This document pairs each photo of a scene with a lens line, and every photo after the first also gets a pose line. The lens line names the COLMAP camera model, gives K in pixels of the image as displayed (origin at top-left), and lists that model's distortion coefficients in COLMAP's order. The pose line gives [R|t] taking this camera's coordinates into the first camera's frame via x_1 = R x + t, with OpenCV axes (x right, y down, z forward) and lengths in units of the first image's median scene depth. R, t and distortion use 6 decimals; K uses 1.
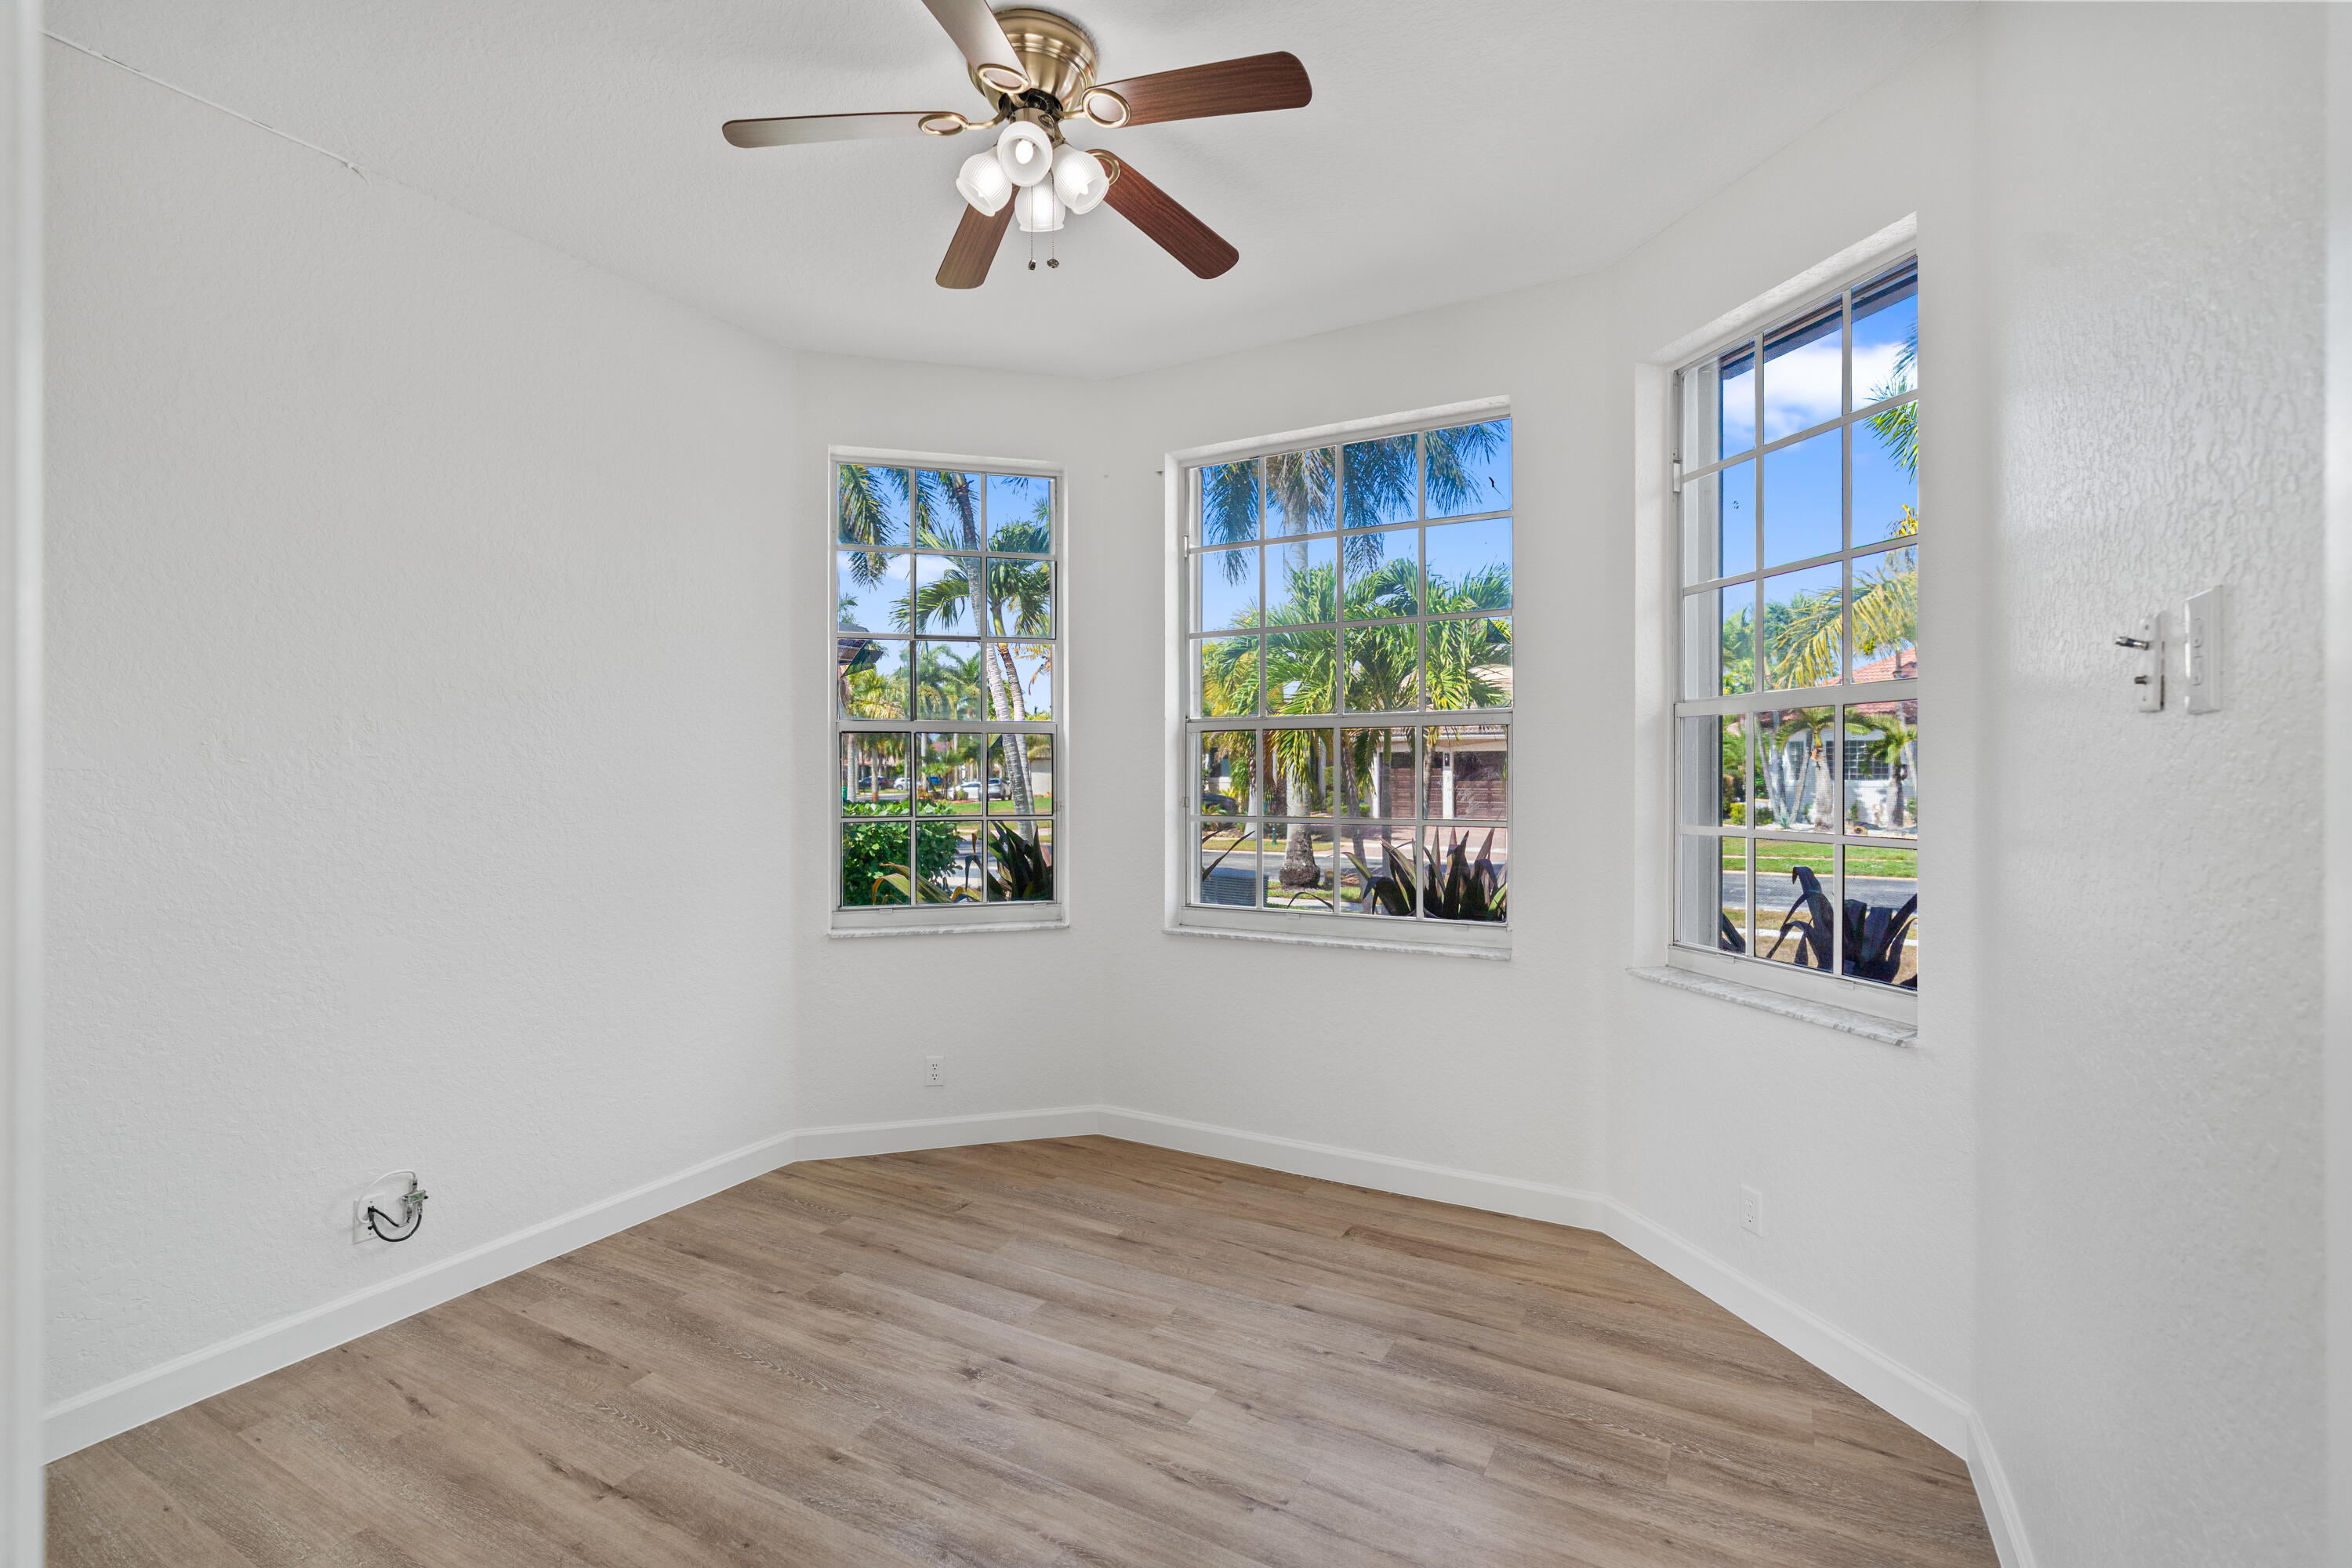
lens RADIAL K [[1060.4, 0, 1160.2], [0, 1060.4, 785.1], [0, 0, 1]] dist [-0.005364, 0.000602]
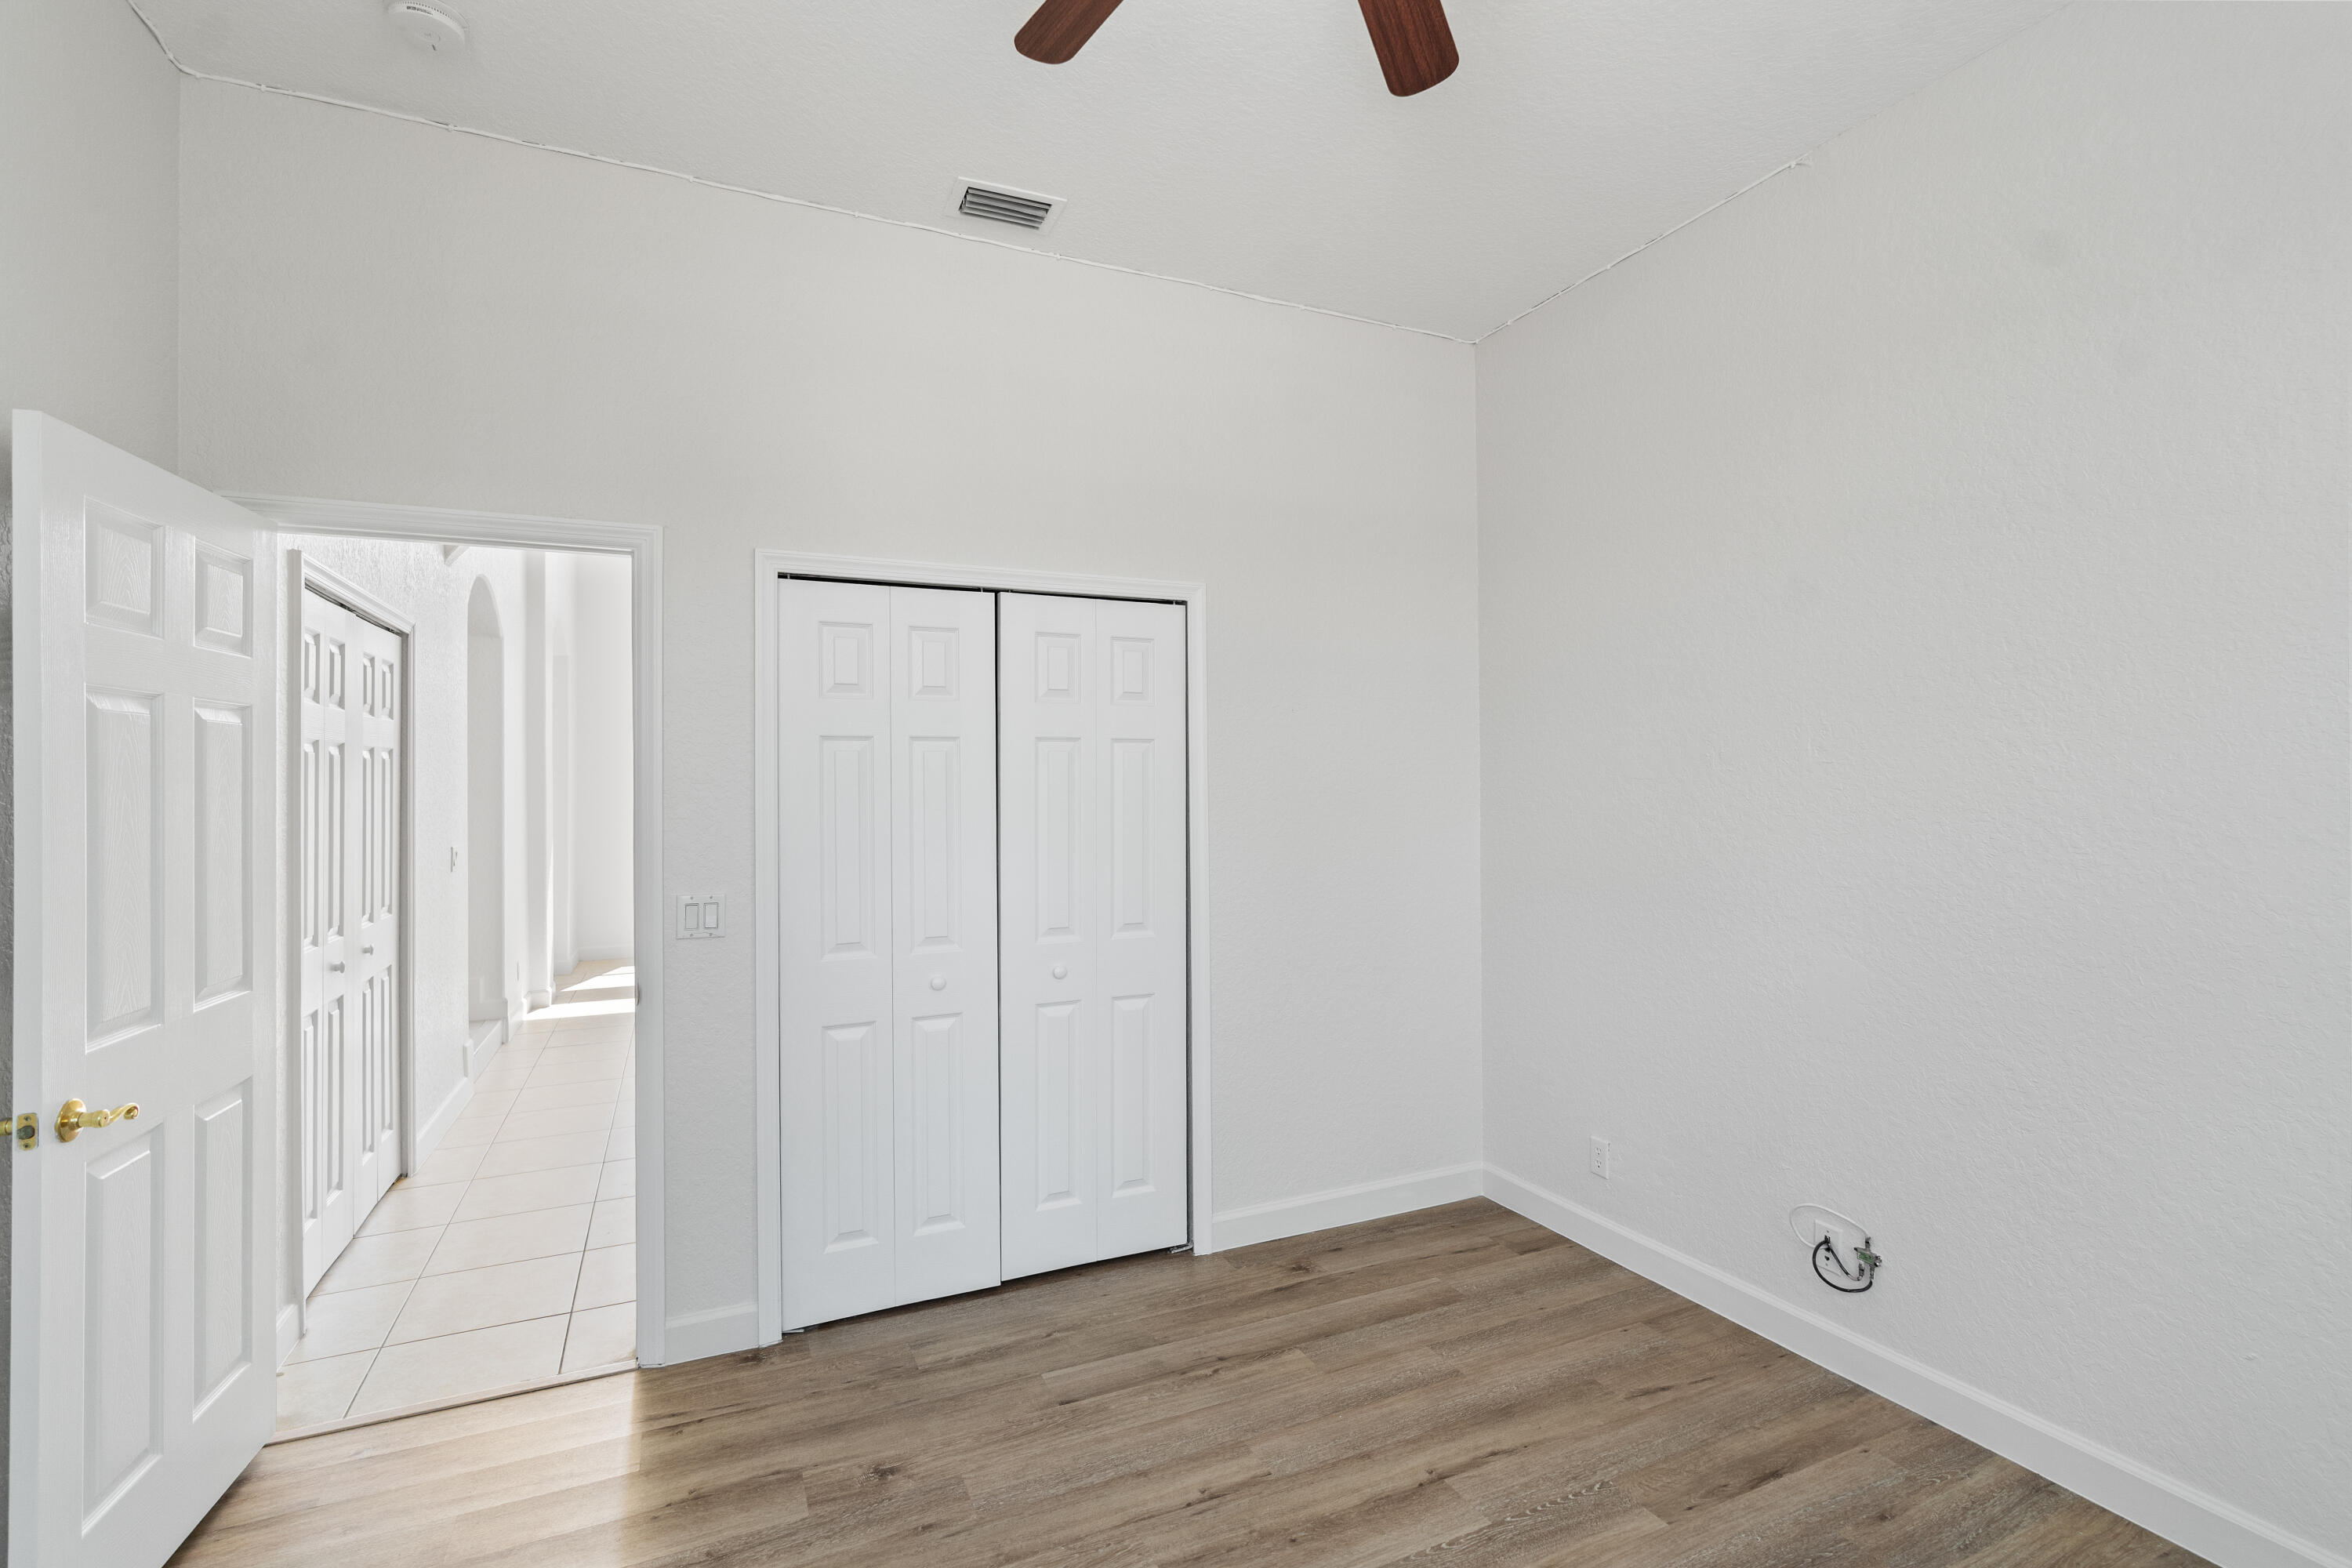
lens RADIAL K [[1060.4, 0, 1171.6], [0, 1060.4, 780.6], [0, 0, 1]] dist [-0.005364, 0.000602]
pose [[-0.582003, 0.008390, -0.813143, 0.356741], [0.006014, 0.999964, 0.006013, -0.019552], [0.813164, -0.001391, -0.582033, 1.052173]]
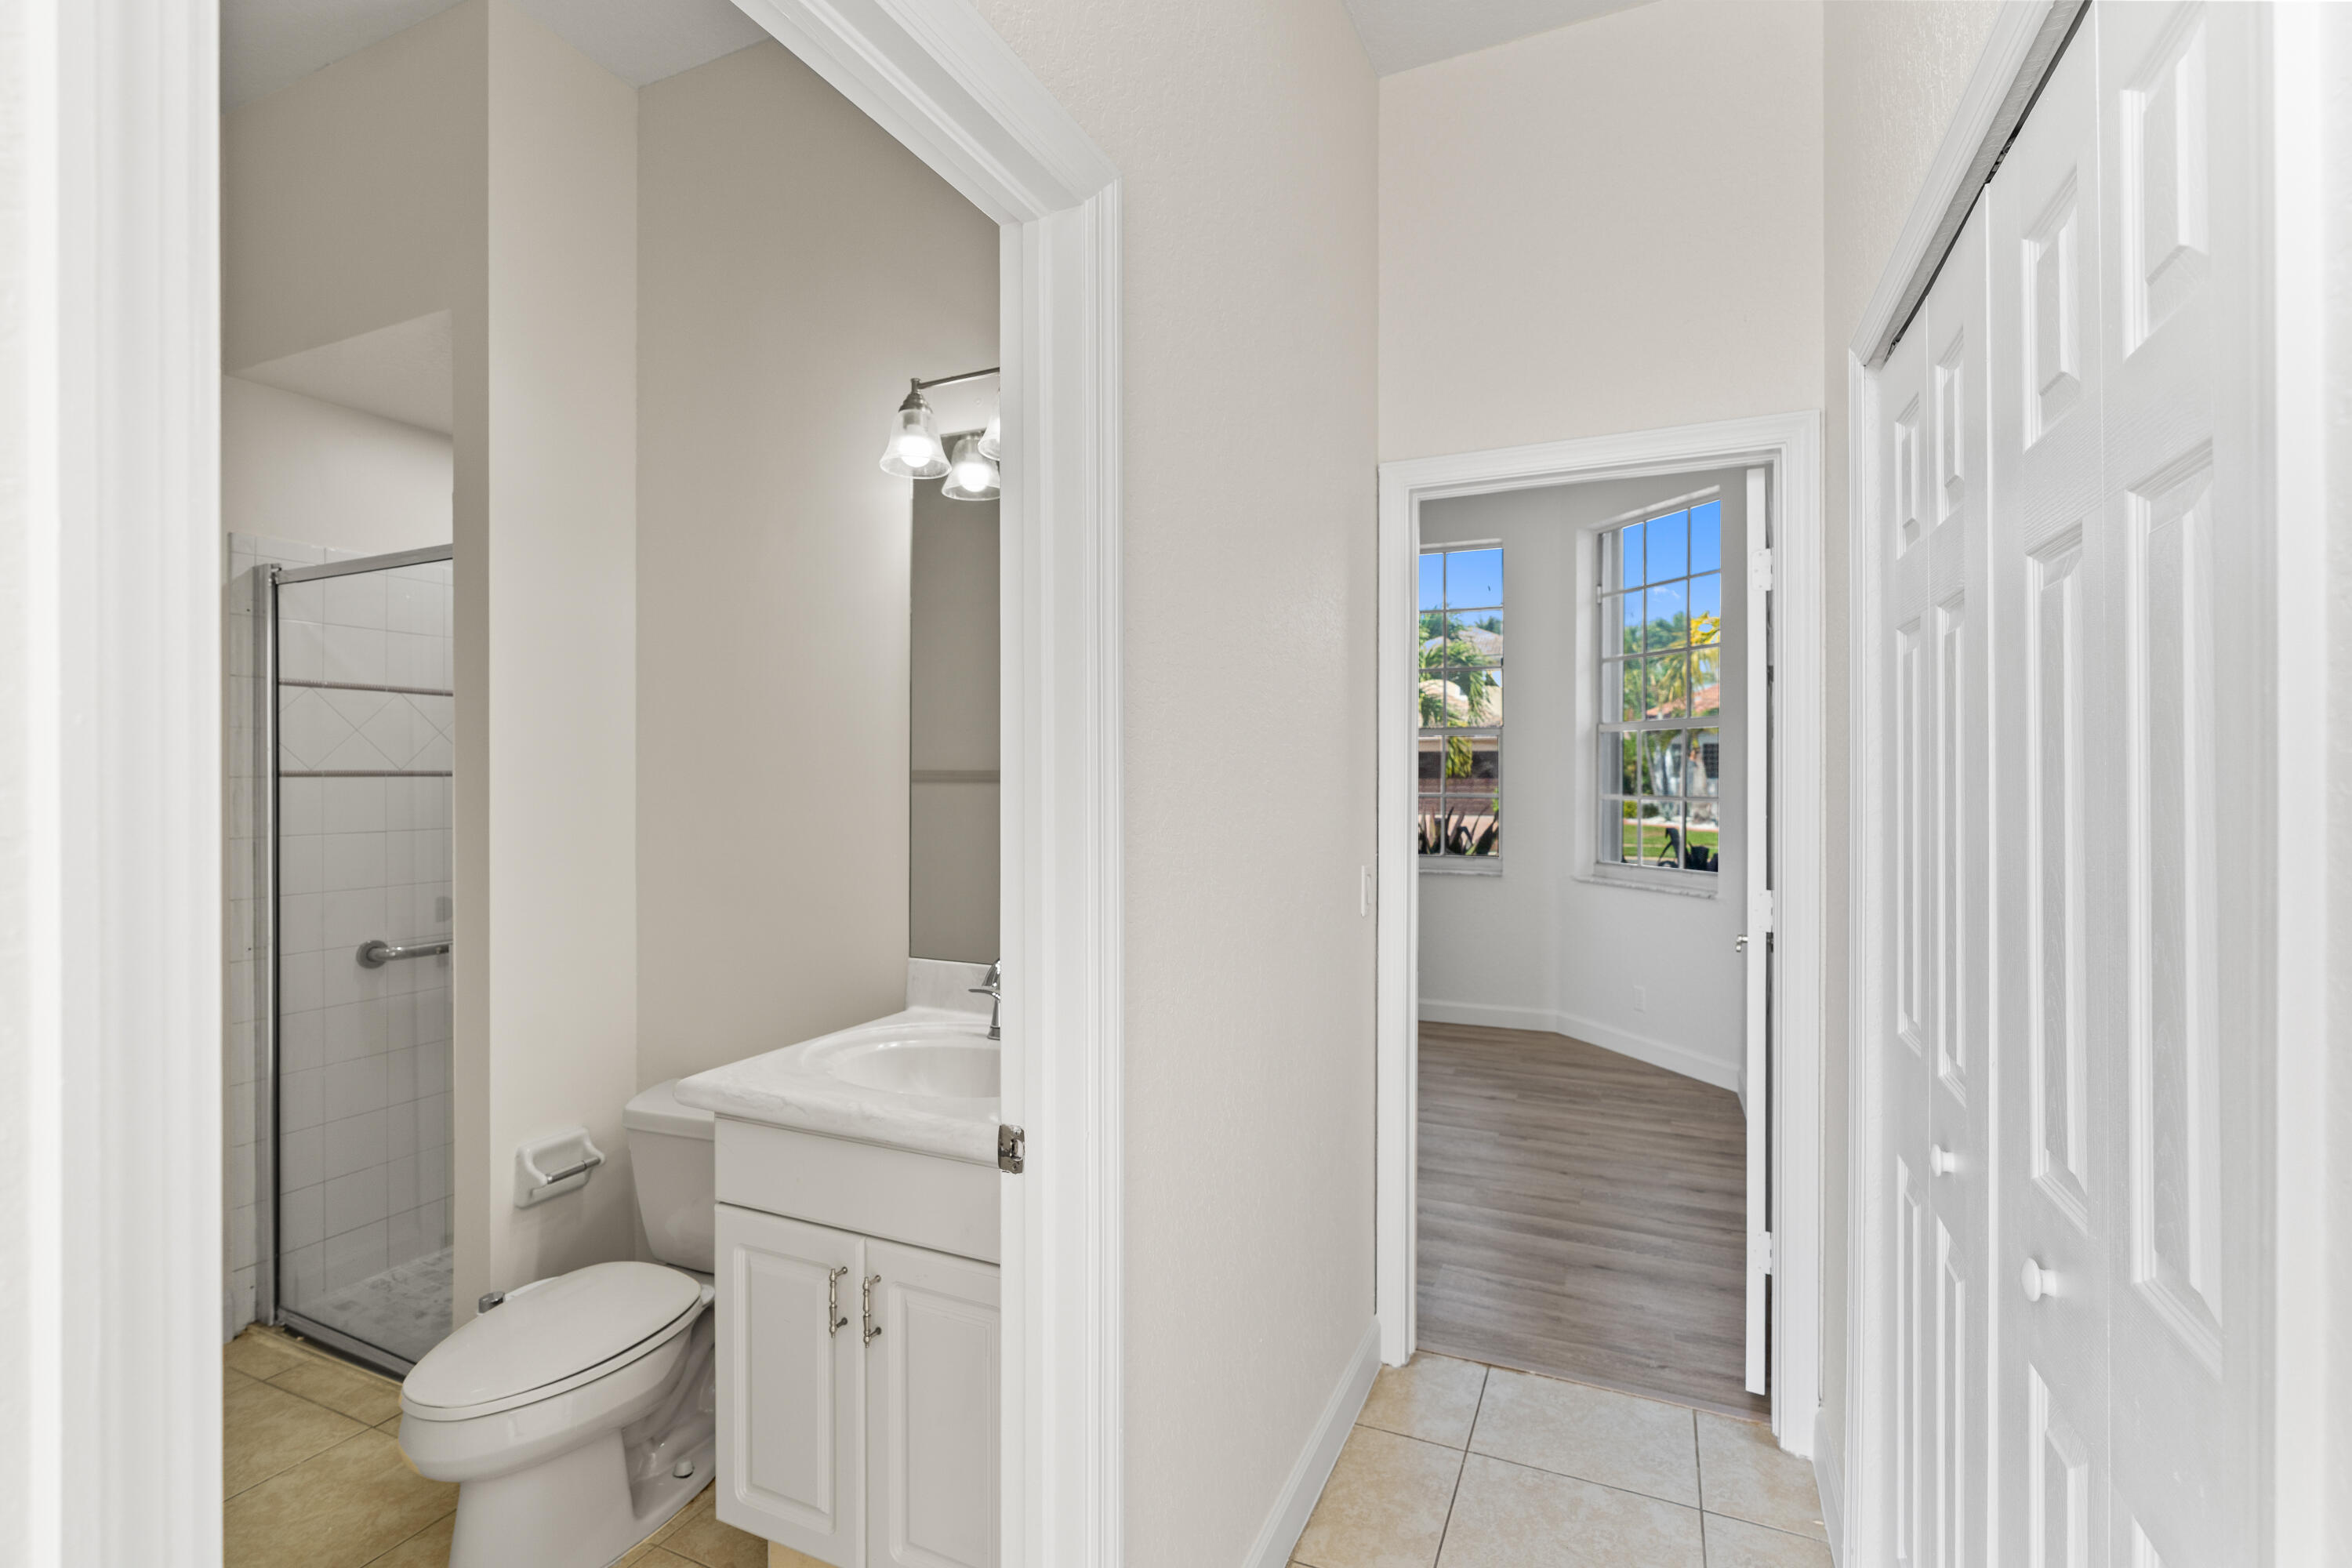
lens RADIAL K [[1060.4, 0, 1183.5], [0, 1060.4, 771.0], [0, 0, 1]] dist [-0.005364, 0.000602]
pose [[0.994685, 0.007320, 0.102700, -0.425998], [-0.006285, 0.999926, -0.010406, 0.024952], [-0.102769, 0.009705, 0.994658, -0.763029]]
